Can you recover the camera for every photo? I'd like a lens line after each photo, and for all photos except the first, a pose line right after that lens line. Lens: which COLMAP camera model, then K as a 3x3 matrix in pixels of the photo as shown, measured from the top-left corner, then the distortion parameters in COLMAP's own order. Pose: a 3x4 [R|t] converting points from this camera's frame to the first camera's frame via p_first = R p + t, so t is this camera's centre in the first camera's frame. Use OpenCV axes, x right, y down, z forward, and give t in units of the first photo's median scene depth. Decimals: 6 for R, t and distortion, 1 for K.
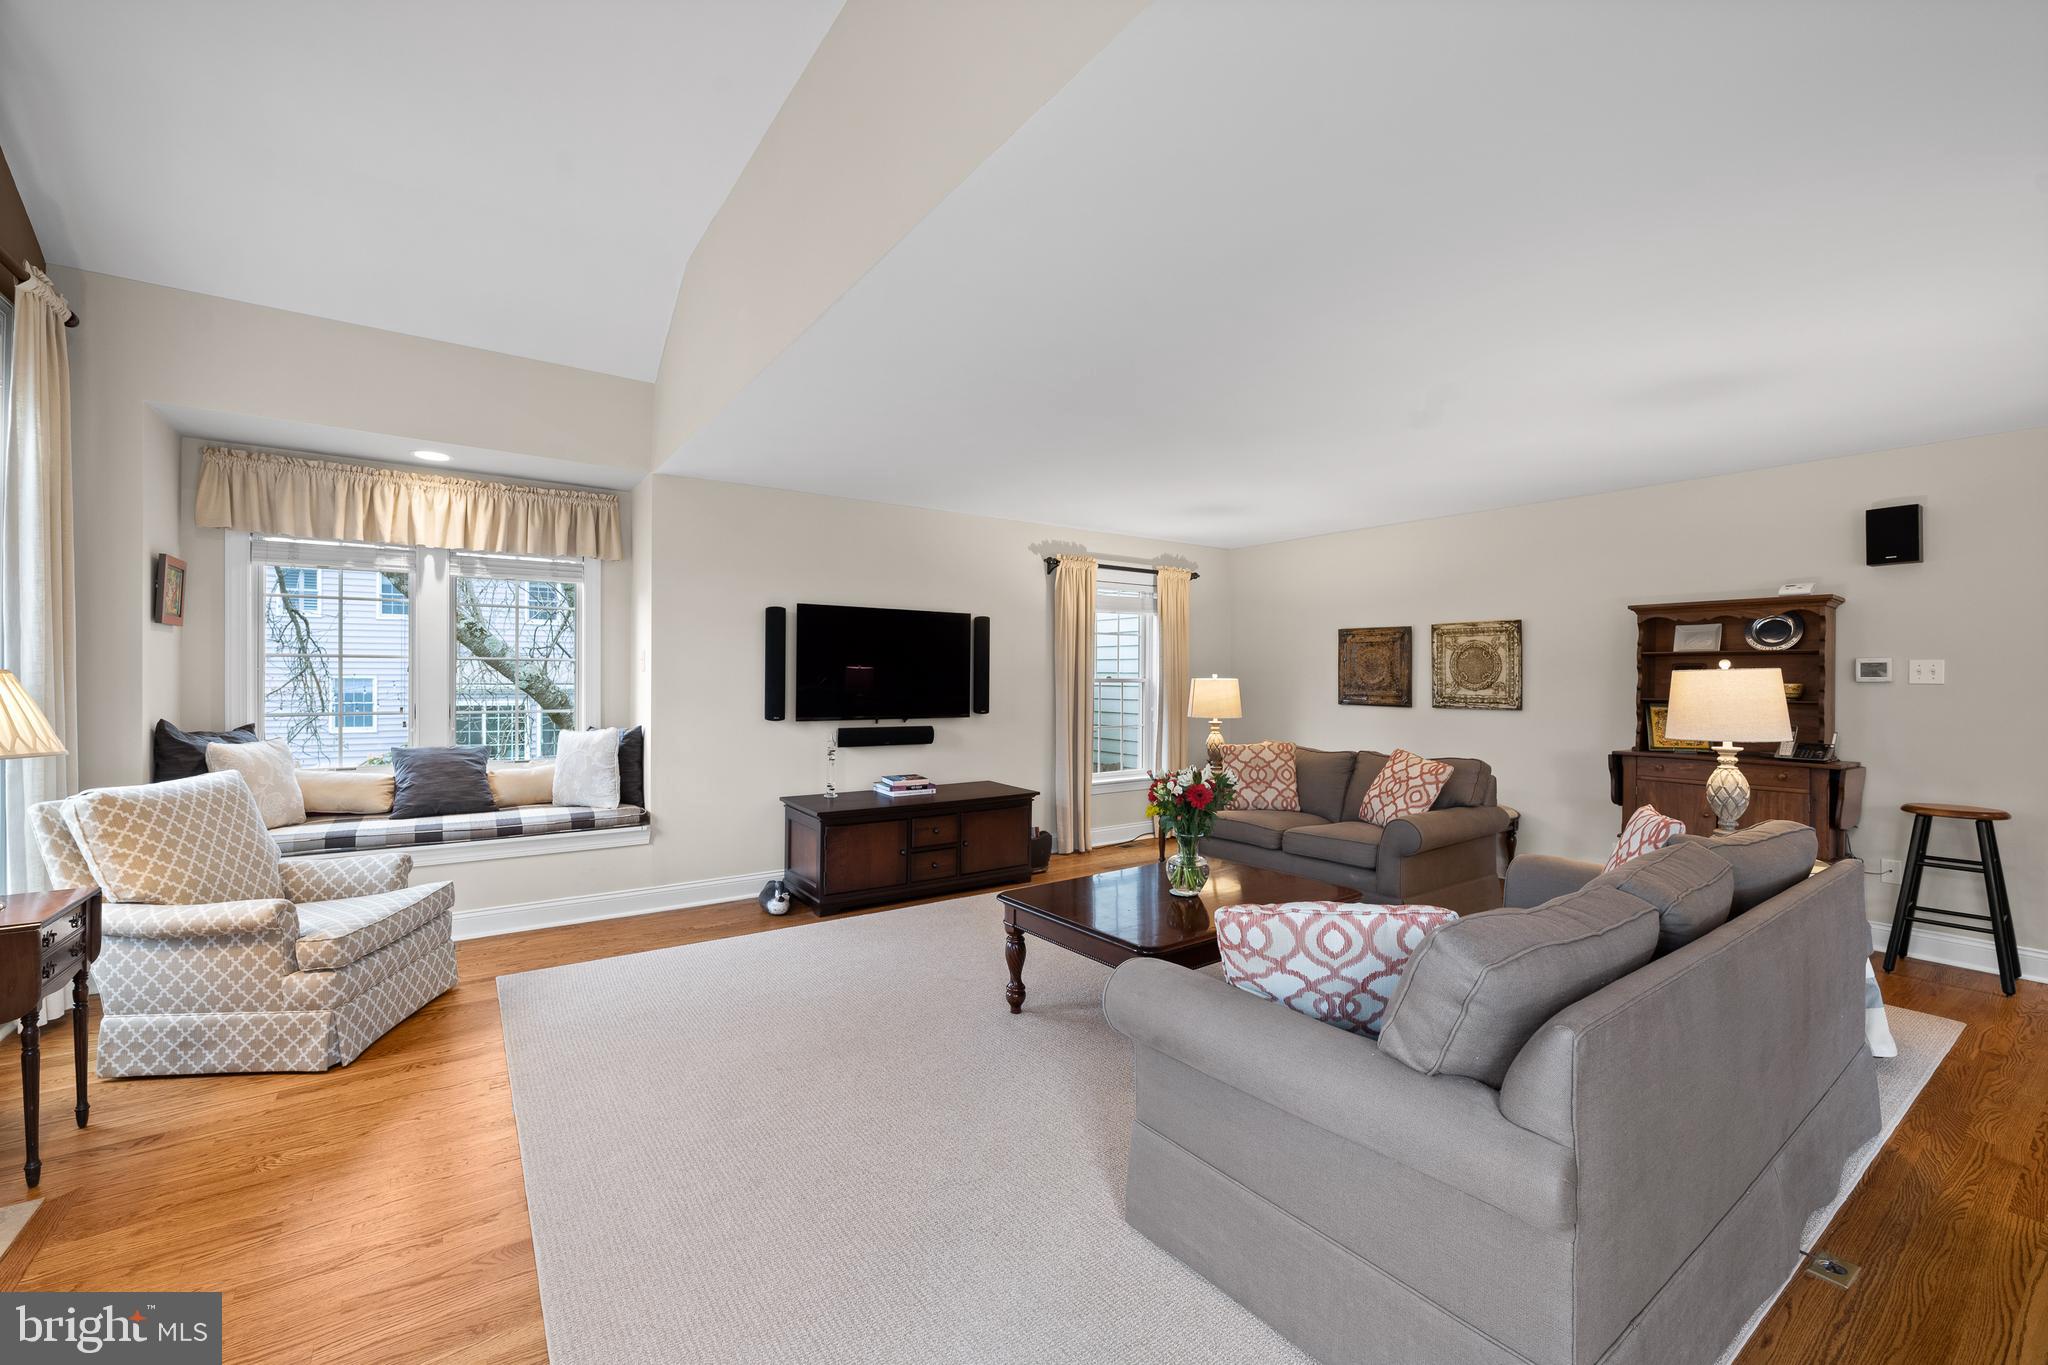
lens RADIAL K [[825.8, 0, 1032.5], [0, 825.8, 675.7], [0, 0, 1]] dist [-0.006810, 0.000321]
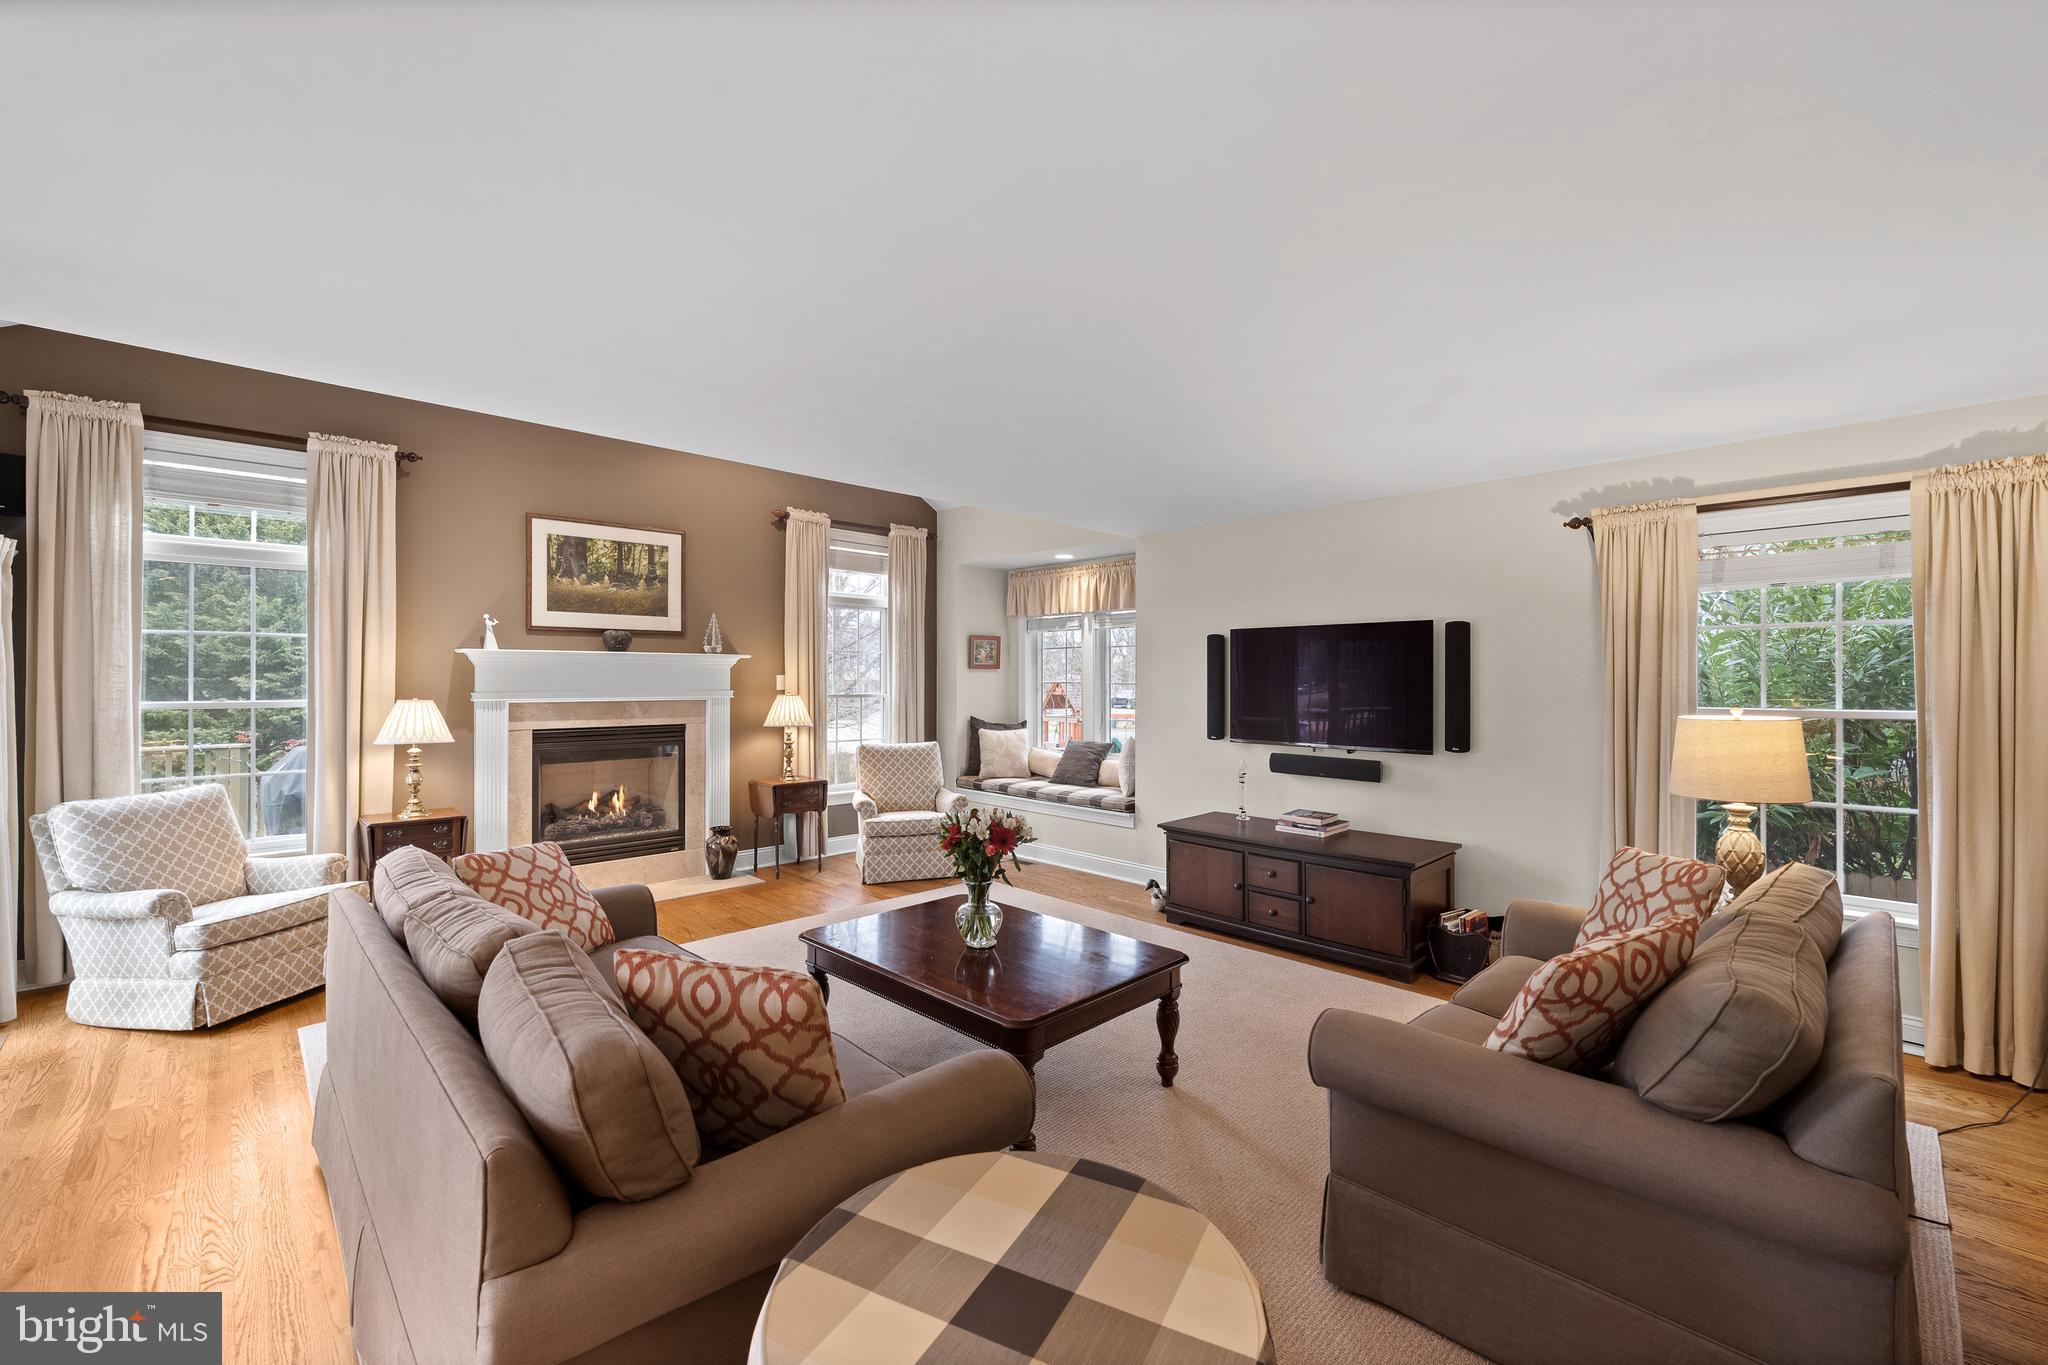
lens RADIAL K [[831.5, 0, 1033.9], [0, 831.5, 677.8], [0, 0, 1]] dist [-0.007509, -0.000101]
pose [[0.156406, -0.008722, -0.987654, 0.708688], [0.000874, 0.999962, -0.008693, -0.016677], [0.987693, 0.000496, 0.156407, 0.582259]]
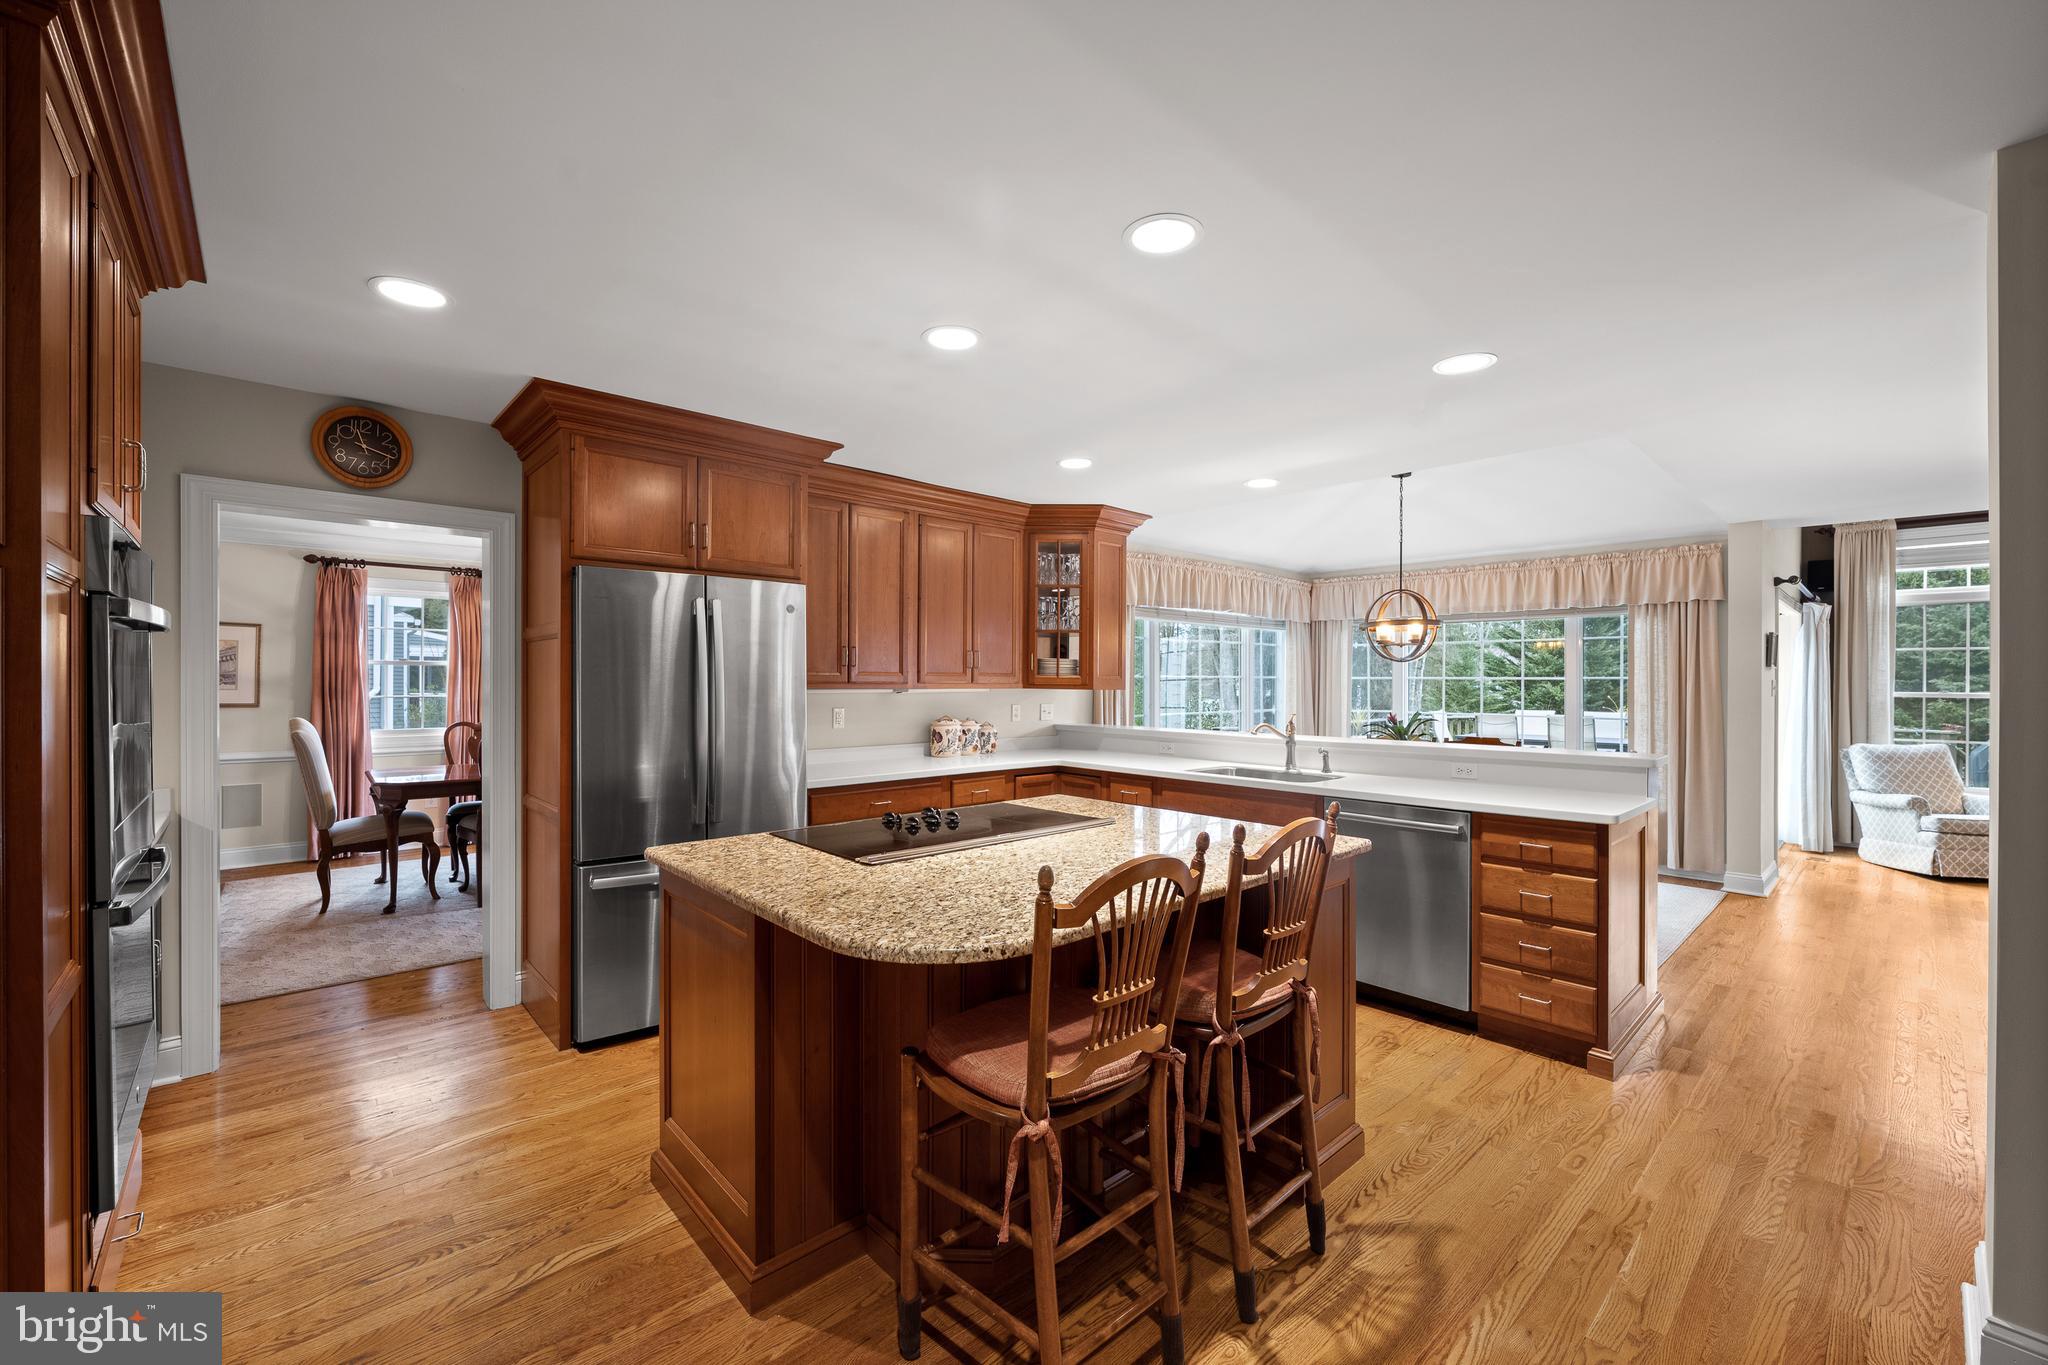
lens RADIAL K [[825.8, 0, 1032.5], [0, 825.8, 675.7], [0, 0, 1]] dist [-0.006810, 0.000321]
pose [[-0.992538, -0.008838, -0.121616, 1.341629], [-0.008180, 0.999949, -0.005907, -0.006792], [0.121662, -0.004868, -0.992560, 1.007395]]
